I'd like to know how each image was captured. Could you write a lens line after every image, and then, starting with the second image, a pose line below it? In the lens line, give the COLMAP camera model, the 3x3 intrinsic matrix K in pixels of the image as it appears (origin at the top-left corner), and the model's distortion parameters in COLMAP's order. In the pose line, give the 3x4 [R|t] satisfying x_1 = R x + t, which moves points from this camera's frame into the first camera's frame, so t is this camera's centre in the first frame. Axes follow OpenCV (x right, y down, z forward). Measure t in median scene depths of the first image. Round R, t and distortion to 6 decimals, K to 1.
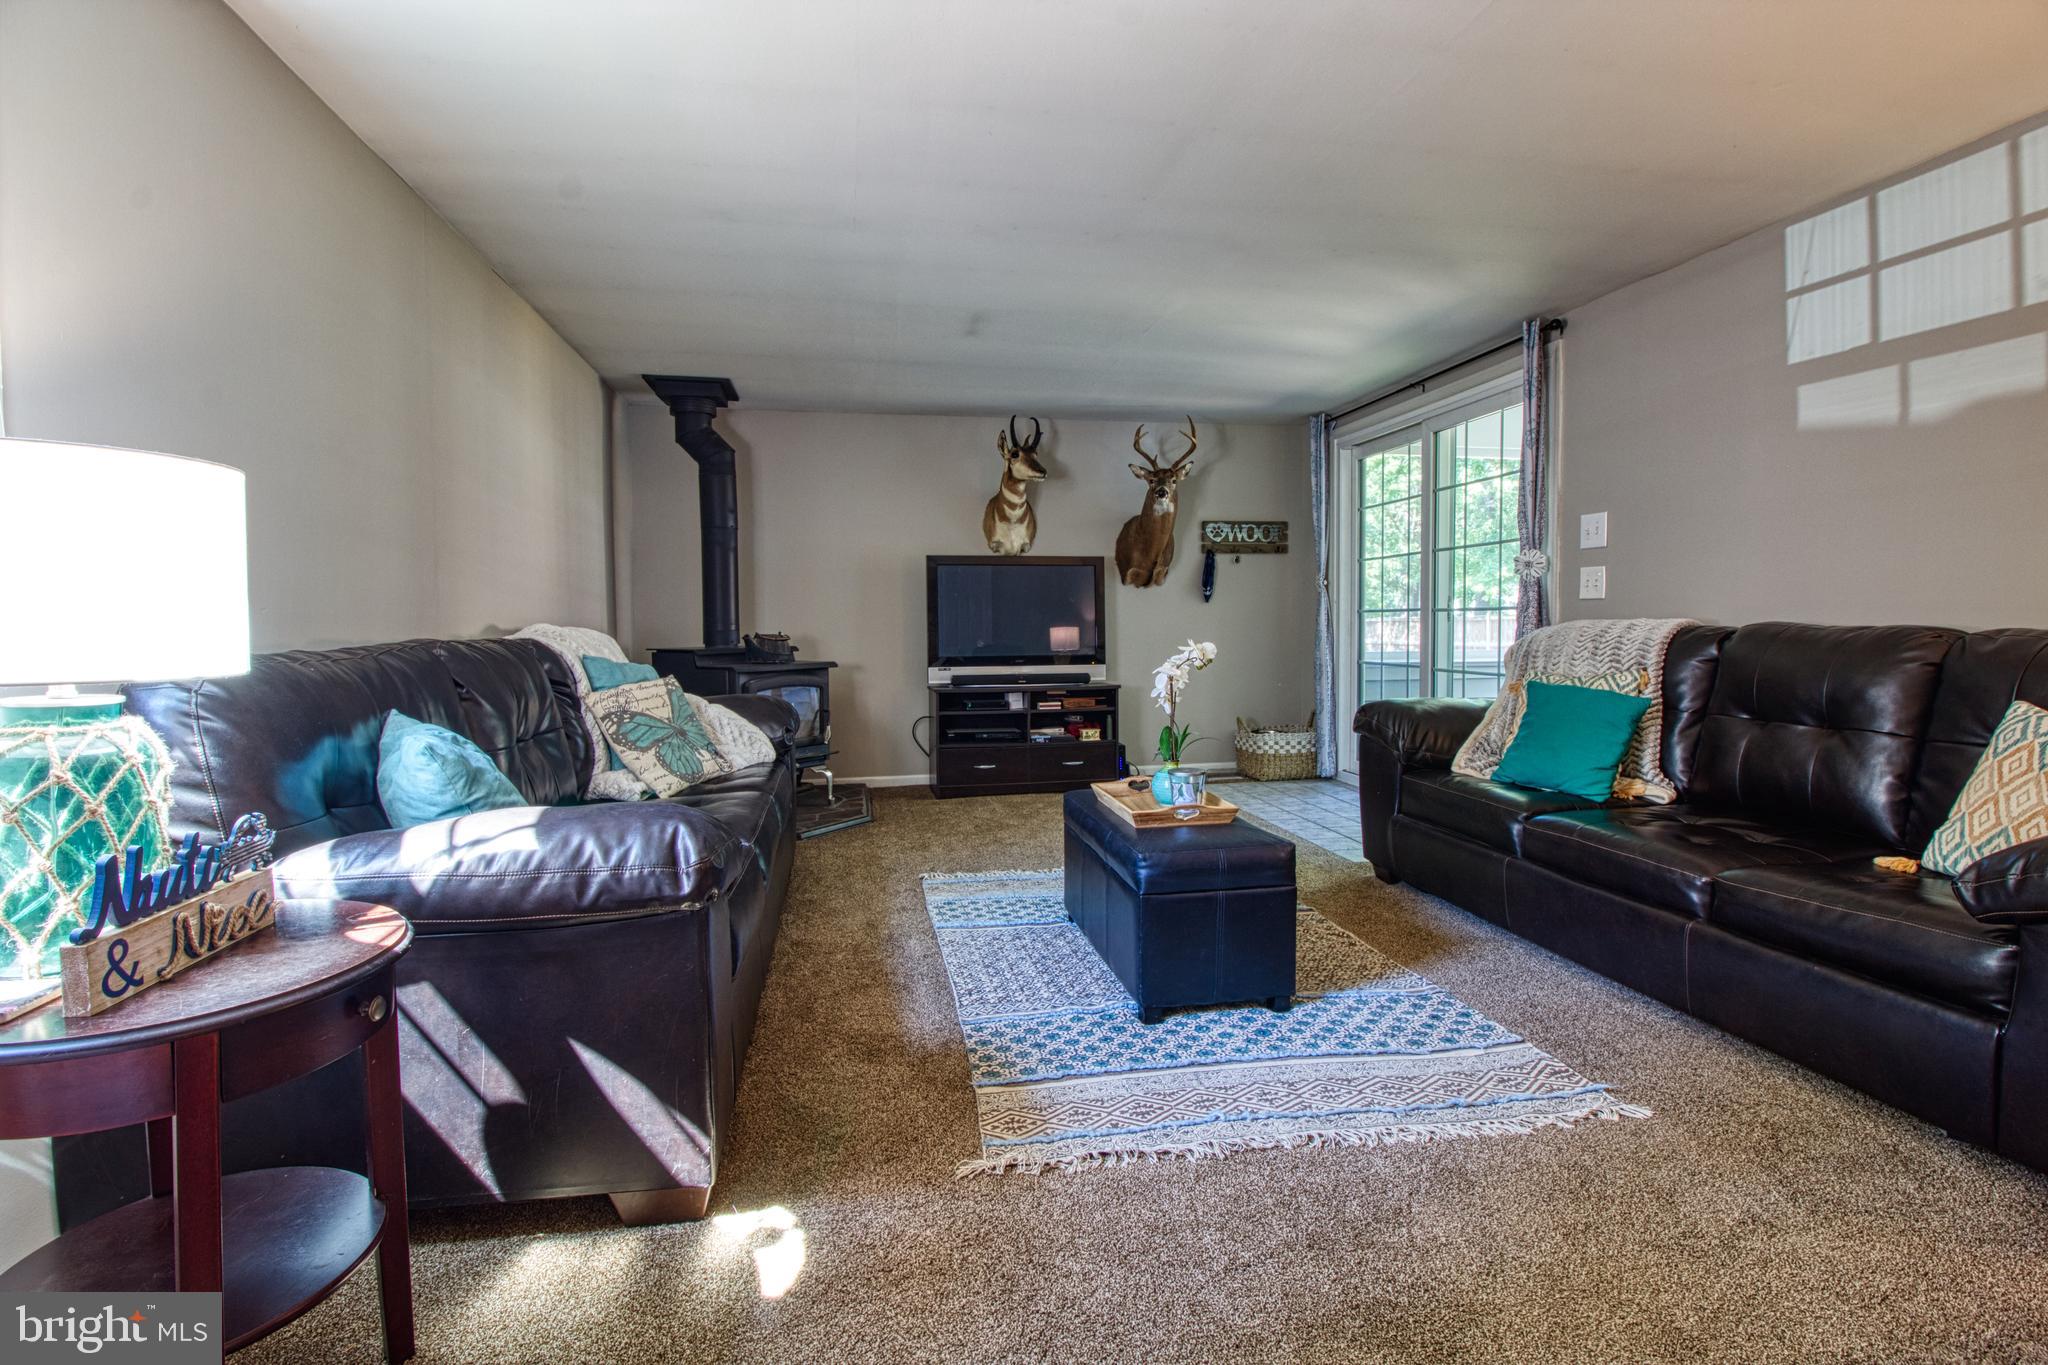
lens RADIAL K [[947.1, 0, 1021.6], [0, 947.1, 666.2], [0, 0, 1]] dist [-0.026885, -0.001663]
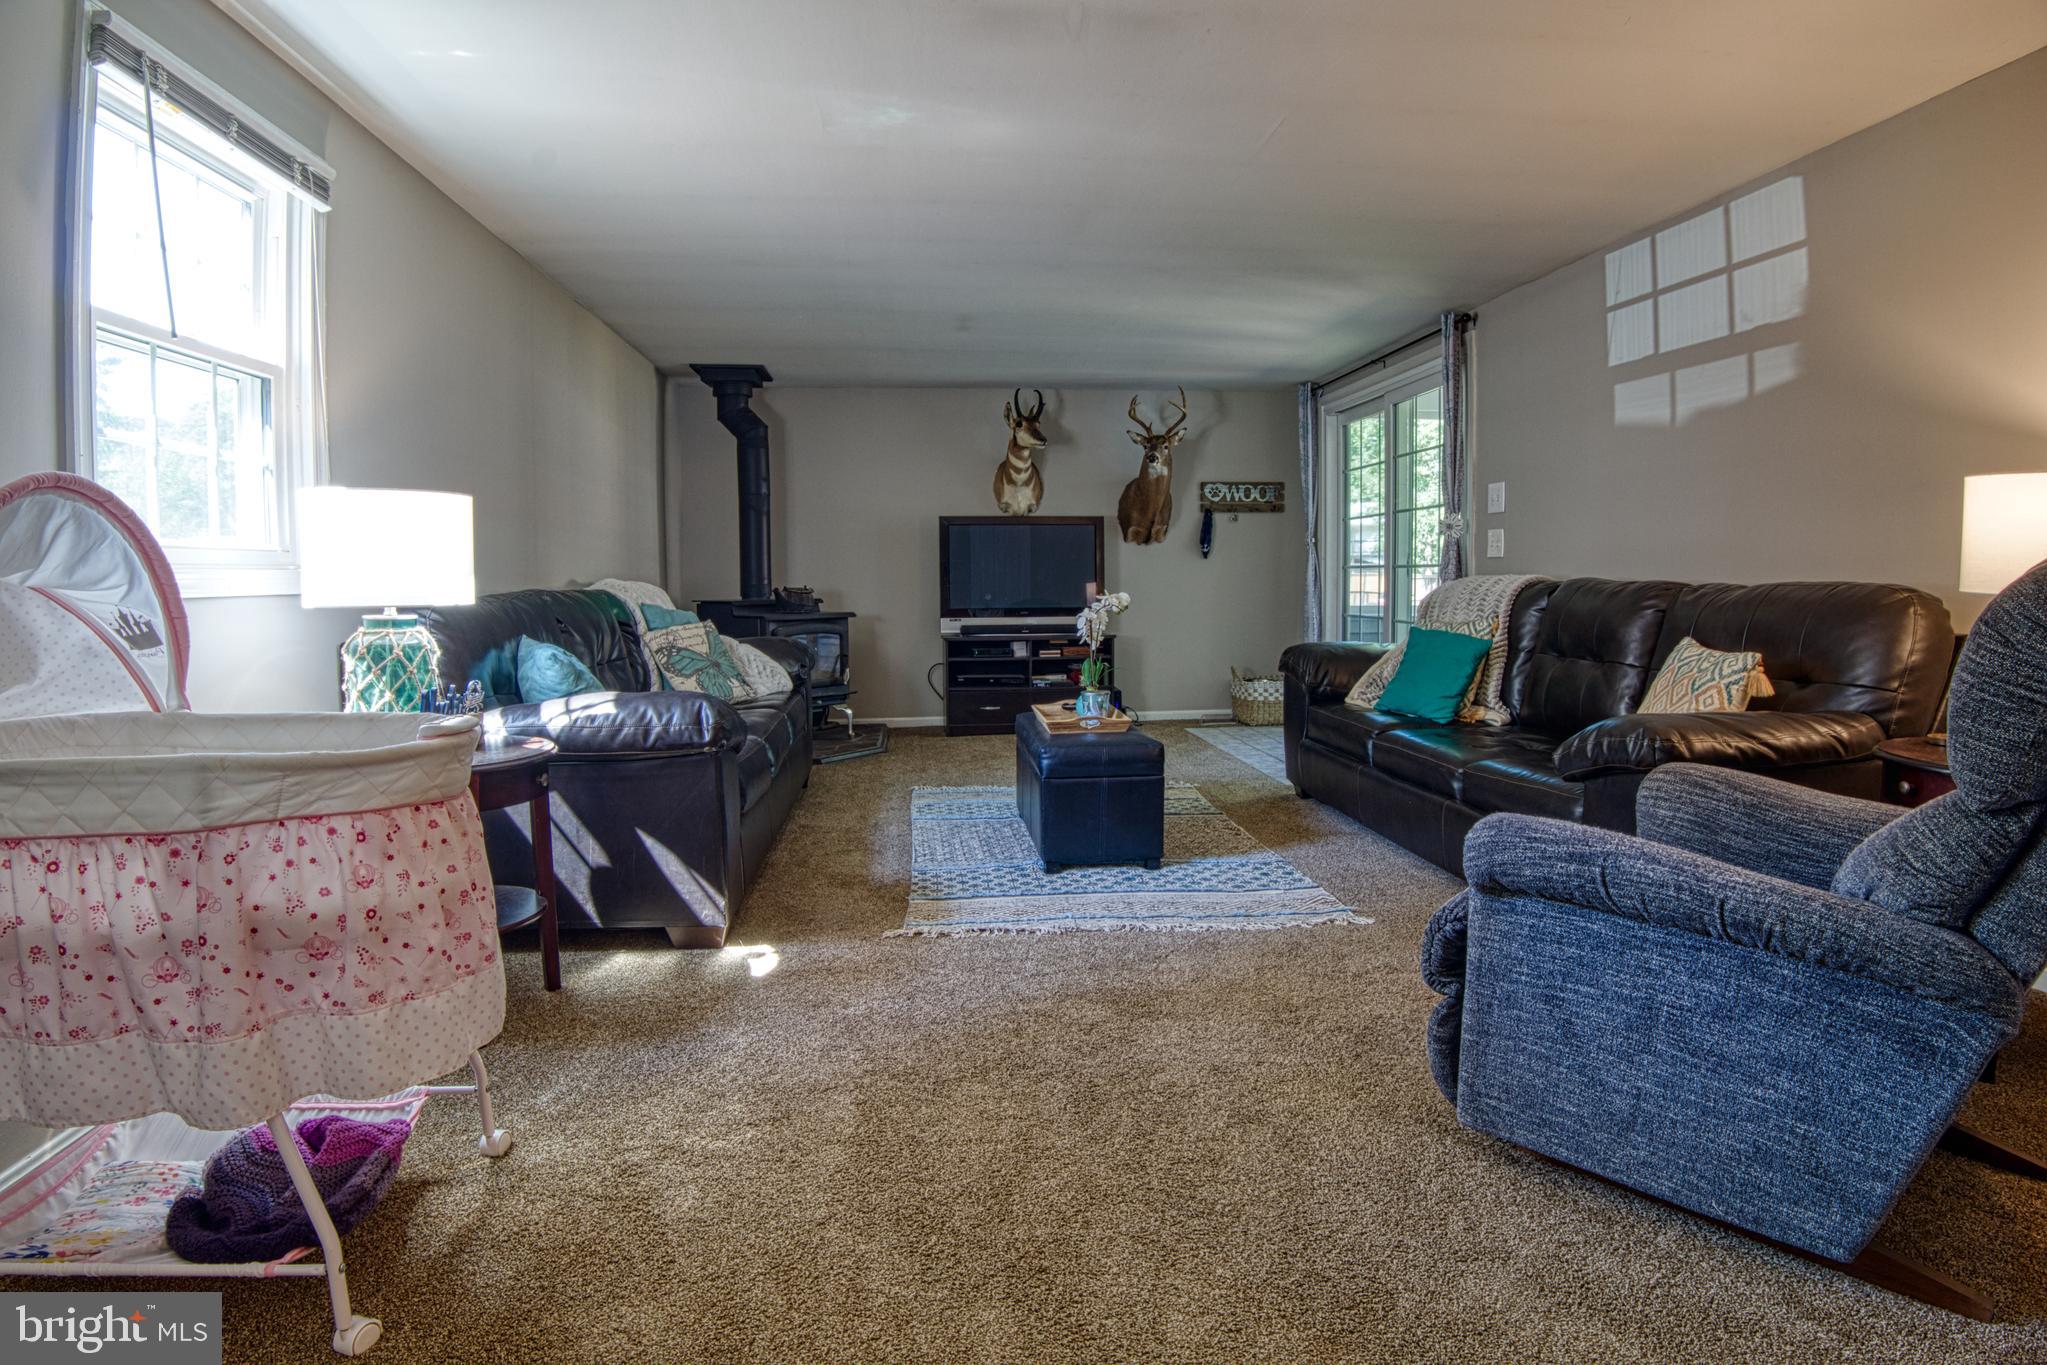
lens RADIAL K [[1033.2, 0, 1025.1], [0, 1033.2, 656.7], [0, 0, 1]] dist [-0.093585, -0.000424]
pose [[0.997494, 0.005714, -0.070525, 0.120096], [-0.003649, 0.999562, 0.029370, 0.015022], [0.070662, -0.029039, 0.997078, -0.273633]]
